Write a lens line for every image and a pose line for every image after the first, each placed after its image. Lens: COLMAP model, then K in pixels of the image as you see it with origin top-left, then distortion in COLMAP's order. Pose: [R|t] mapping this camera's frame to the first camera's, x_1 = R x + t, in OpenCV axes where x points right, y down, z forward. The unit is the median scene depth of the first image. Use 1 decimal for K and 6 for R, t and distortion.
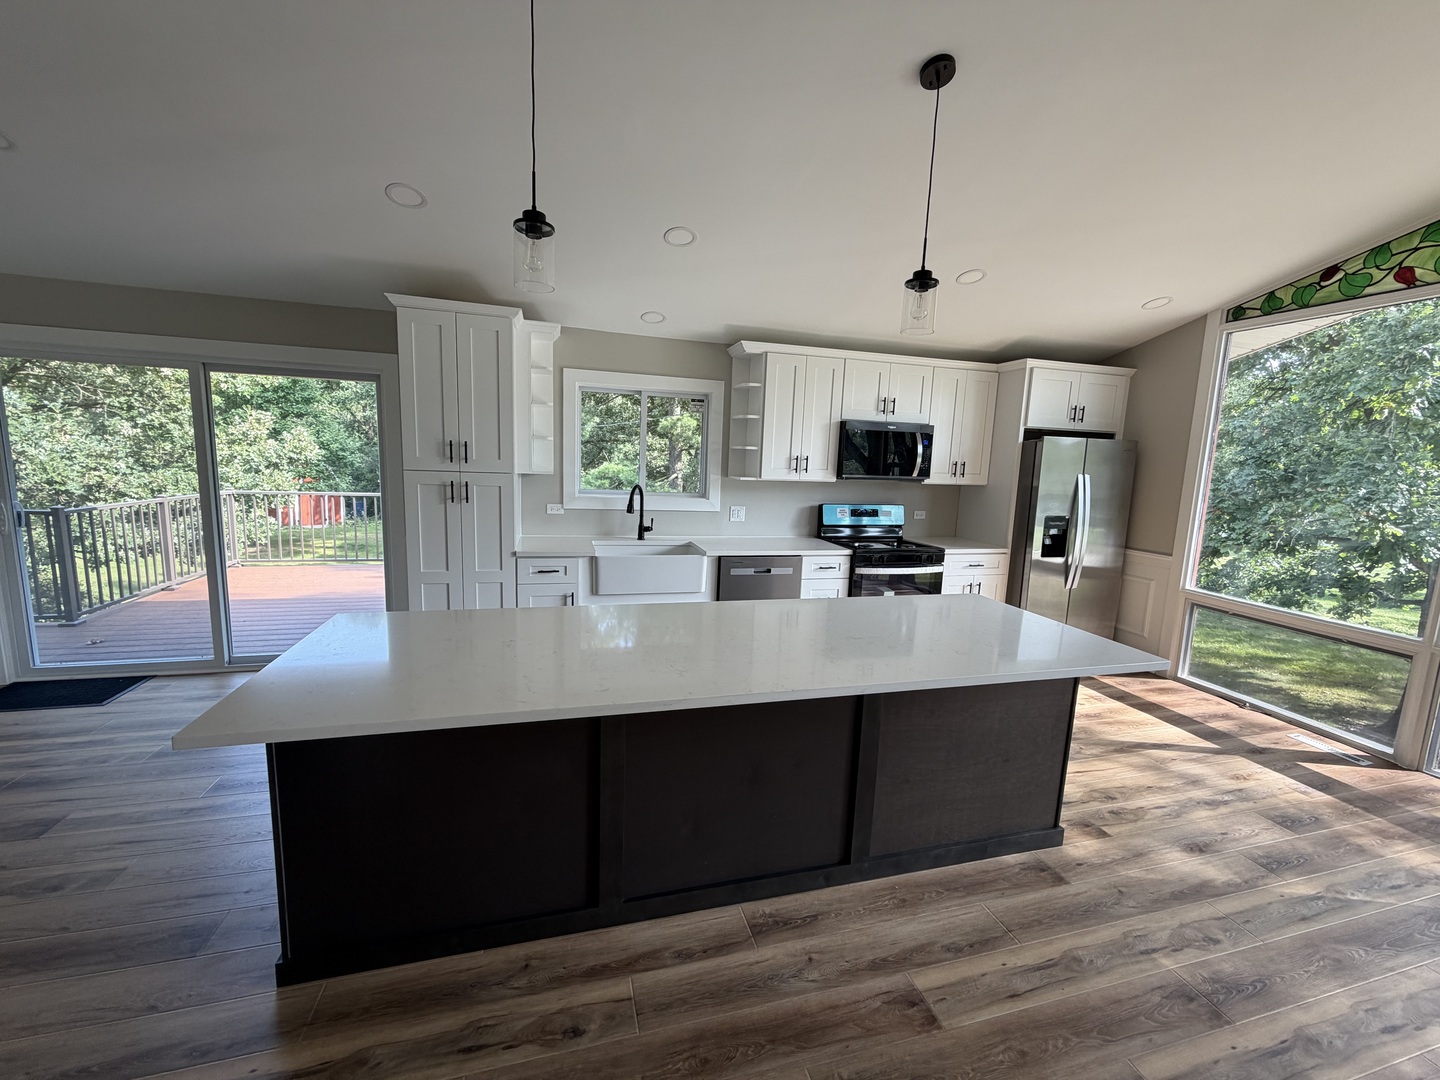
lens RADIAL K [[560.4, 0, 720.0], [0, 560.4, 540.0], [0, 0, 1]] dist [-0.012922, -0.000123]
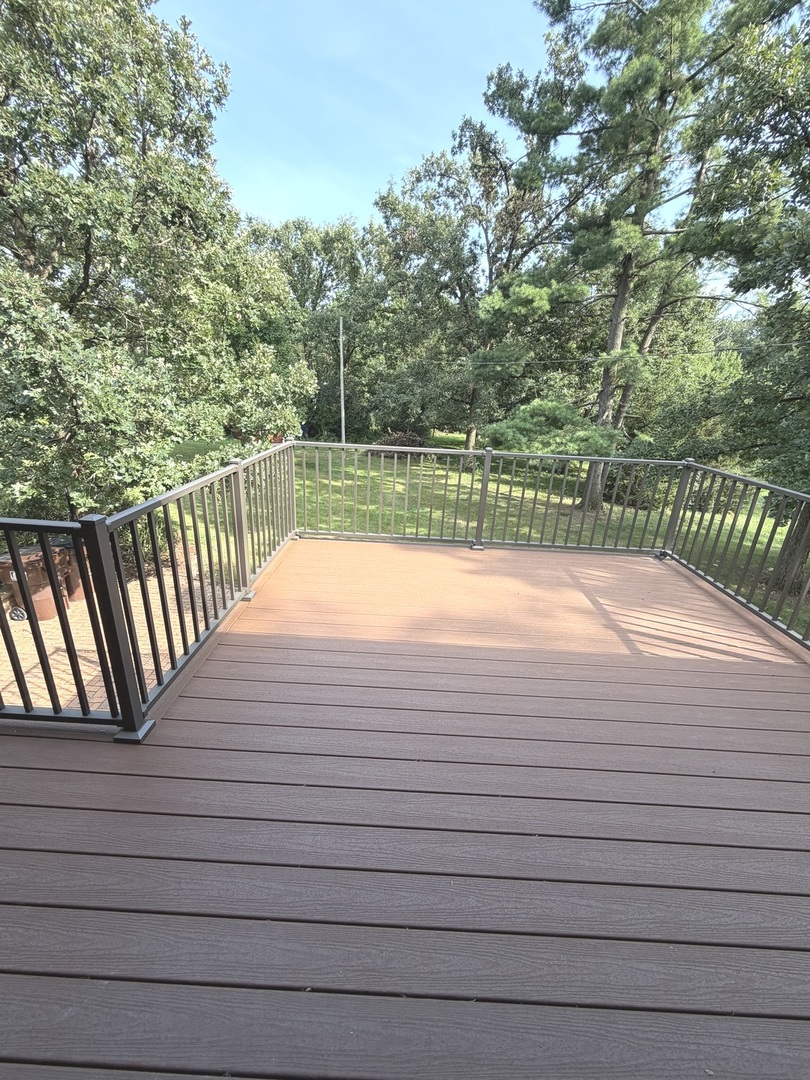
lens RADIAL K [[420.3, 0, 405.0], [0, 420.3, 540.0], [0, 0, 1]] dist [-0.012922, -0.000123]
pose [[0.955426, 0.116161, -0.271420, -0.491901], [-0.061452, 0.977453, 0.202011, -0.074321], [0.288766, -0.176327, 0.941022, 0.419741]]
